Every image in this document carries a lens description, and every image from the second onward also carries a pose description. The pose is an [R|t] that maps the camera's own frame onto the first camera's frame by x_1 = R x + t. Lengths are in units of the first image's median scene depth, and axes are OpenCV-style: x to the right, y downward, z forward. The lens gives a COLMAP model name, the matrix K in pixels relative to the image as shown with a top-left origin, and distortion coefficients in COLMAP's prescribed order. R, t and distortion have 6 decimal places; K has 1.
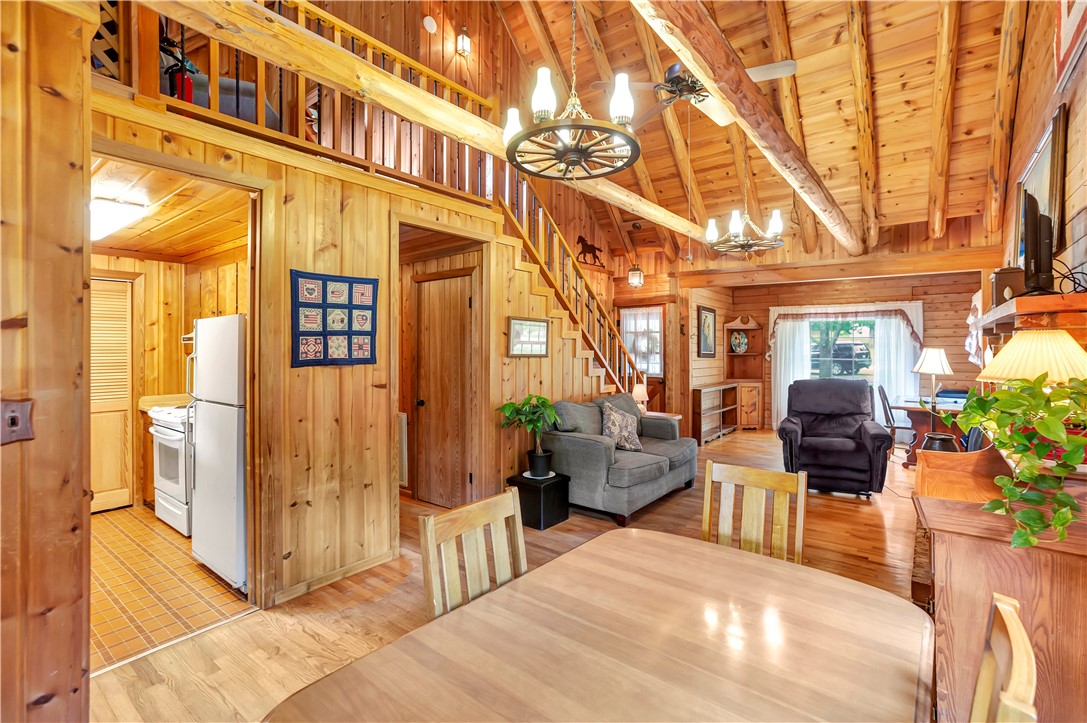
lens RADIAL K [[500.1, 0, 560.9], [0, 500.1, 351.0], [0, 0, 1]] dist [-0.030207, 0.020207]
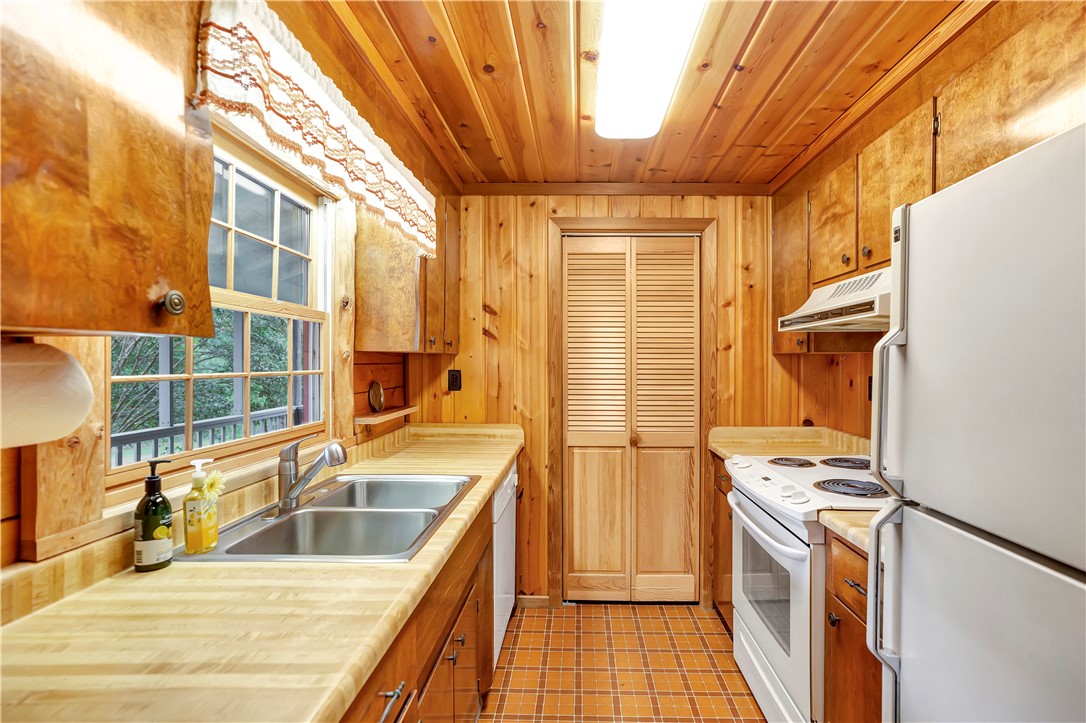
lens RADIAL K [[527.5, 0, 574.1], [0, 527.5, 365.0], [0, 0, 1]] dist [-0.036109, 0.025378]
pose [[0.598327, 0.005820, -0.801231, -0.443040], [-0.003894, 0.999983, 0.004356, 0.015685], [0.801243, 0.000514, 0.598339, 0.491002]]
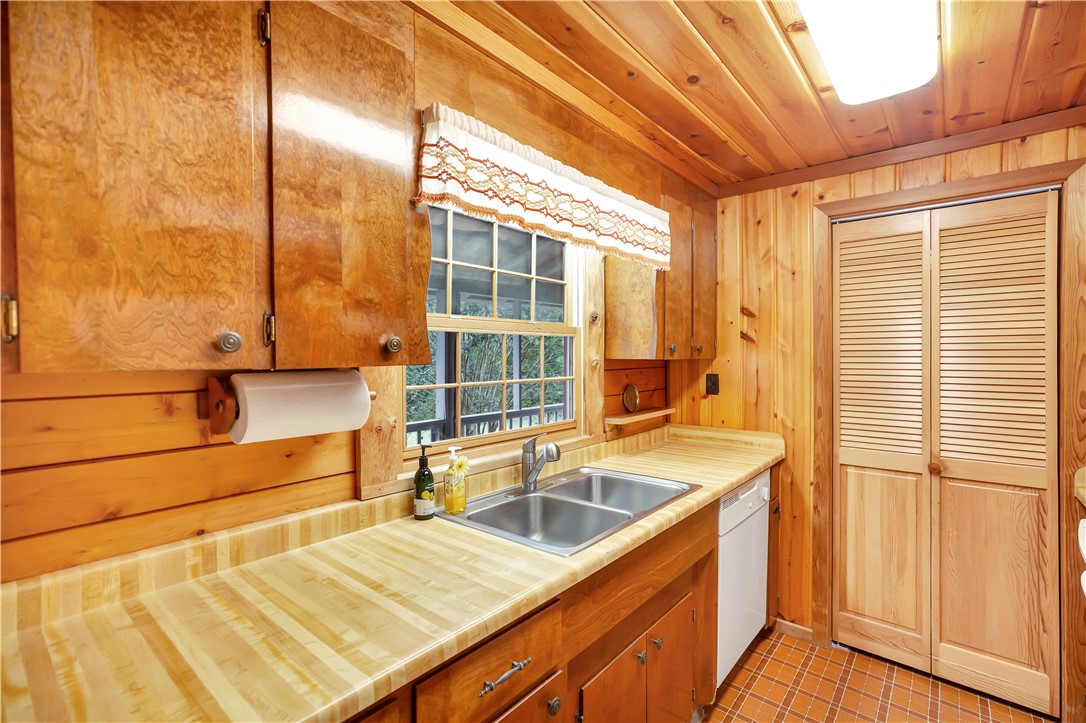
lens RADIAL K [[499.6, 0, 518.8], [0, 499.6, 361.3], [0, 0, 1]] dist [-0.030207, 0.020207]
pose [[-0.053102, 0.006852, -0.998566, -0.419701], [0.003059, 0.999973, 0.006699, 0.003087], [0.998584, -0.002699, -0.053122, 0.561872]]
